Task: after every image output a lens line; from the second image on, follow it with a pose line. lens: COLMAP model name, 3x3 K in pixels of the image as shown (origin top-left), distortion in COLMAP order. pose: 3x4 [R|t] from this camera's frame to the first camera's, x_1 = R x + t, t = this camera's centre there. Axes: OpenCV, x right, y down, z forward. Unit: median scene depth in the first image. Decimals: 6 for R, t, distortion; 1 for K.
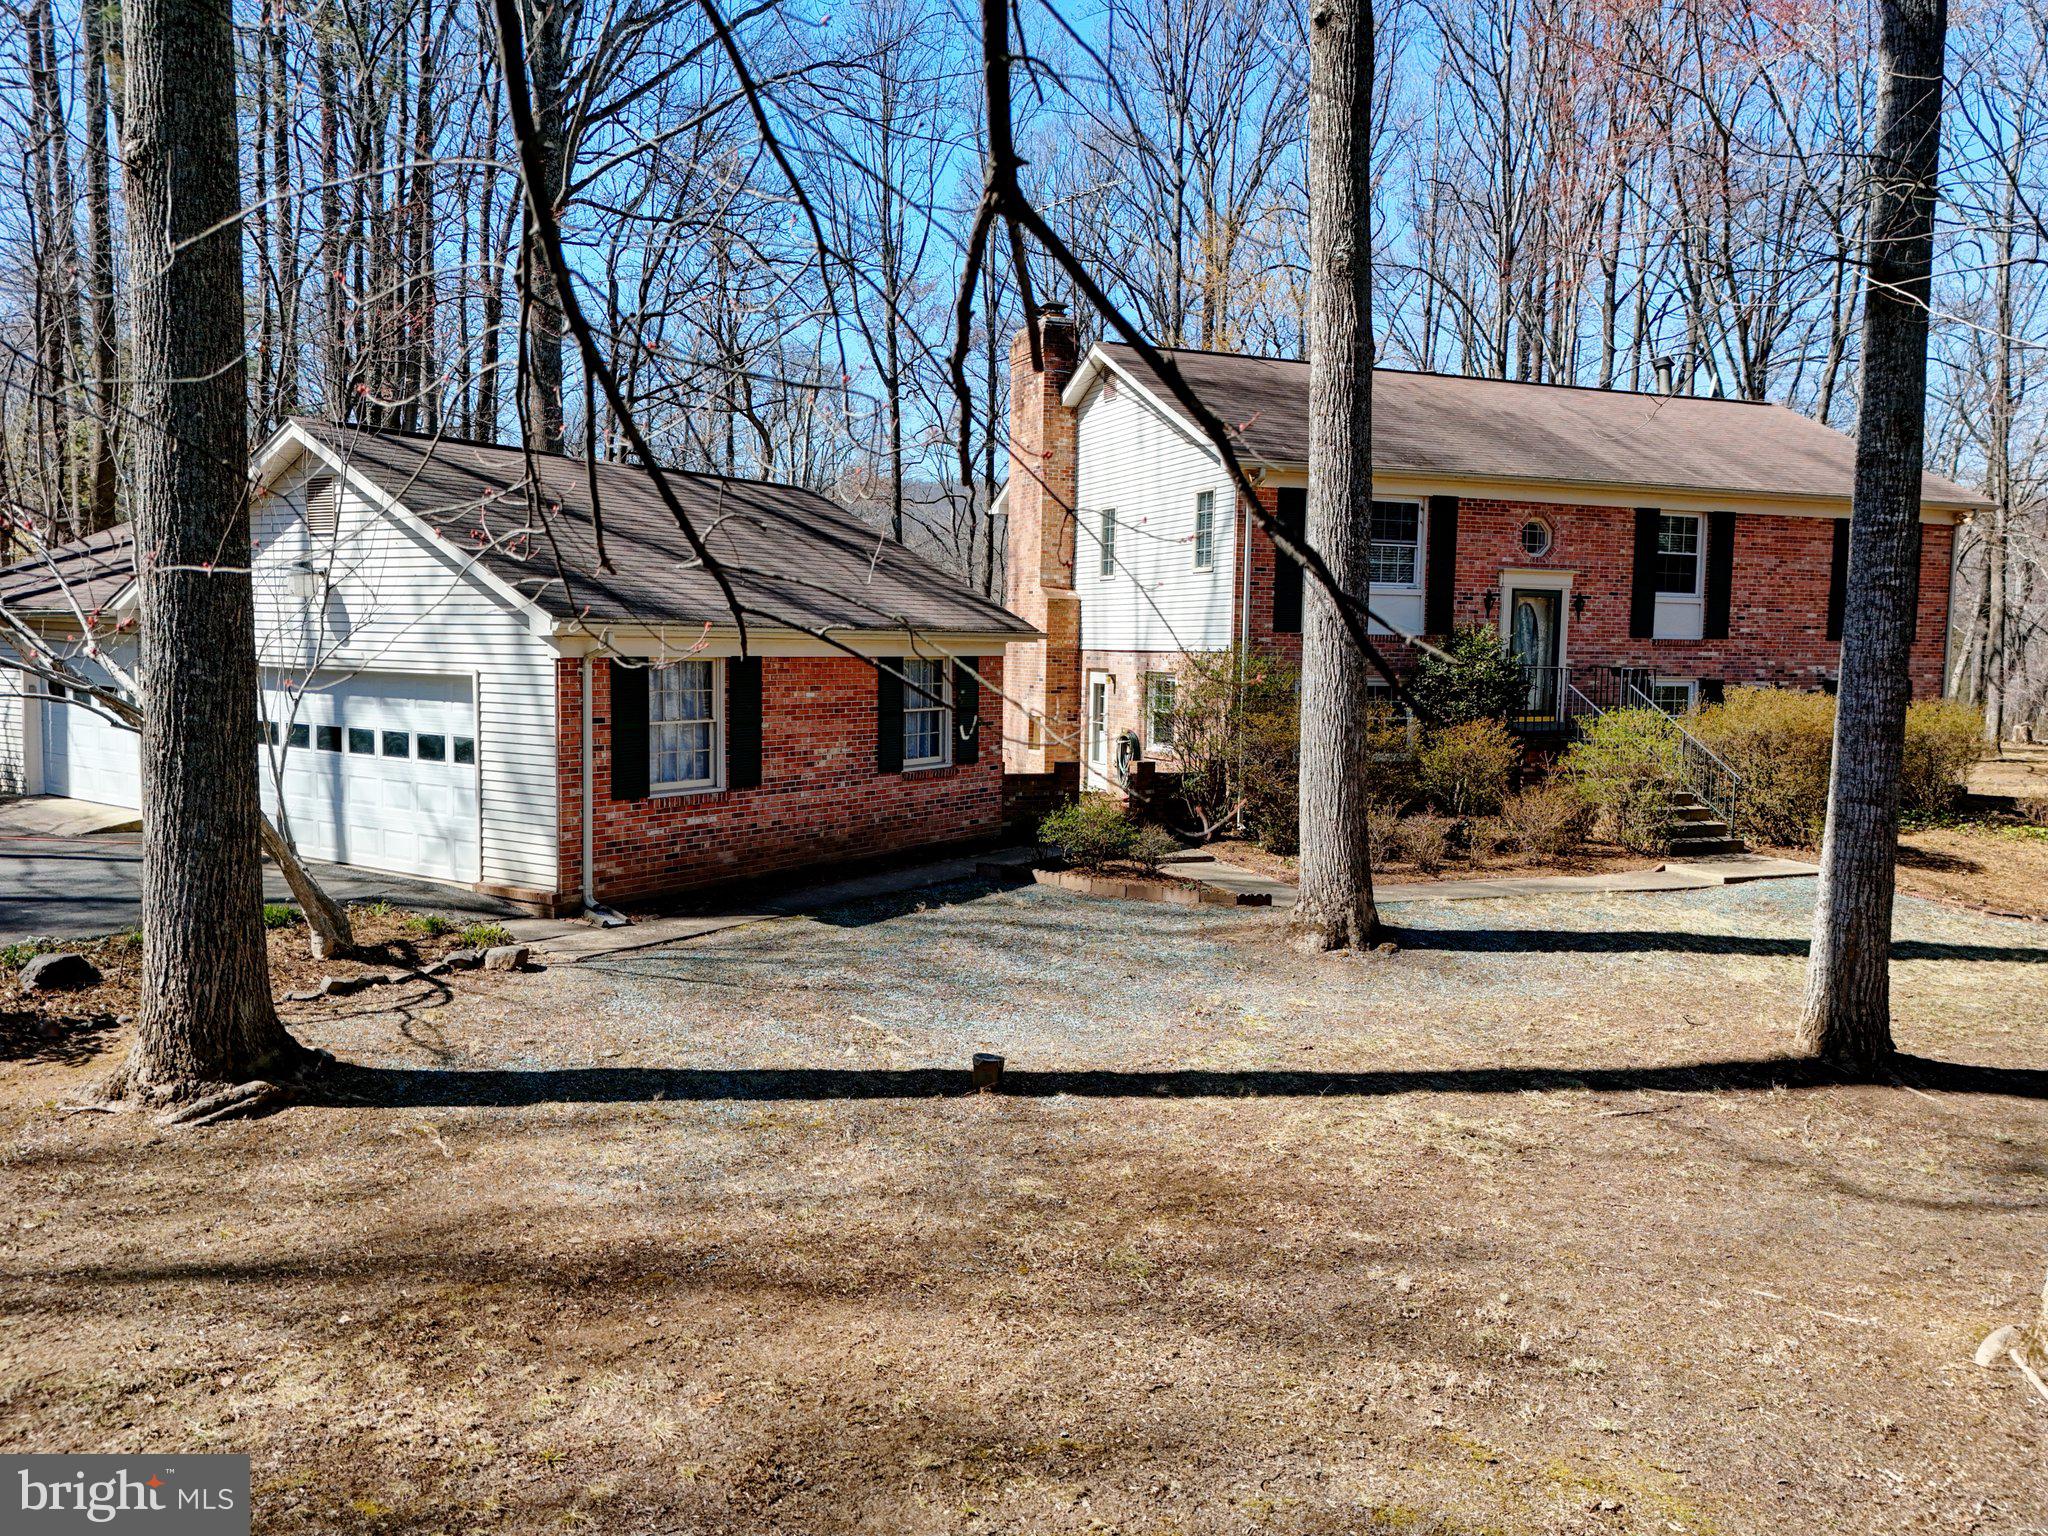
lens RADIAL K [[1458.2, 0, 1024.0], [0, 1458.2, 768.0], [0, 0, 1]] dist [-0.001591, 0.000990]
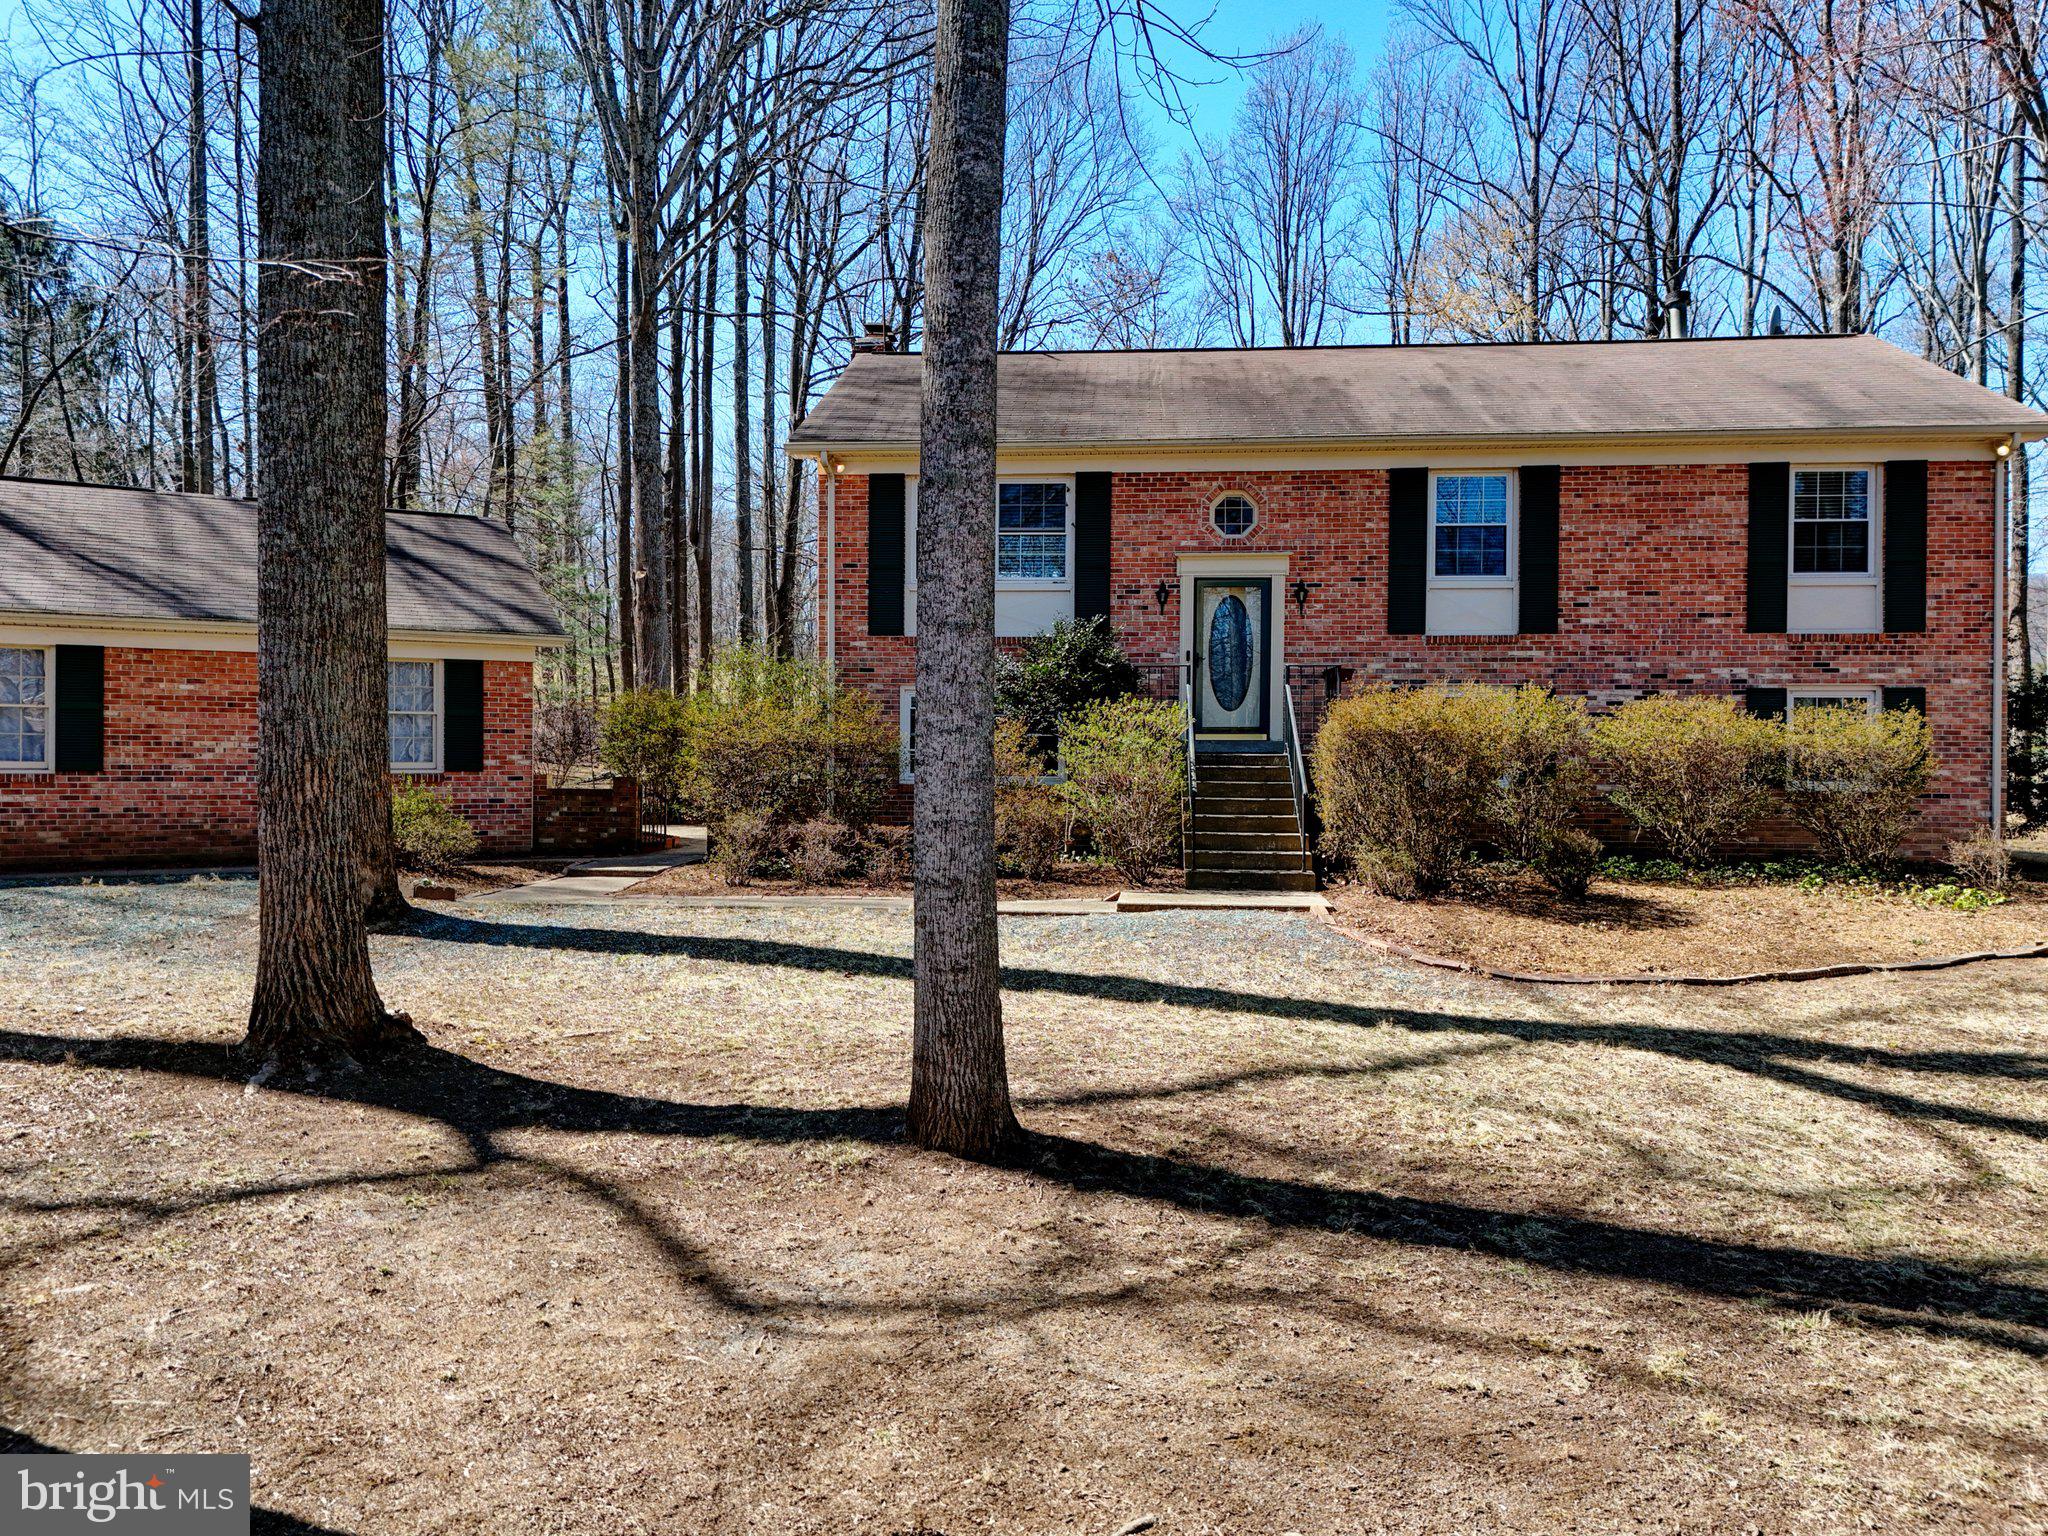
lens RADIAL K [[1472.3, 0, 1024.0], [0, 1472.3, 768.0], [0, 0, 1]] dist [0.039439, -0.003473]
pose [[0.910010, -0.006594, -0.414534, 0.603250], [-0.027291, 0.996752, -0.075766, 0.051042], [0.413687, 0.080261, 0.906874, 0.217391]]
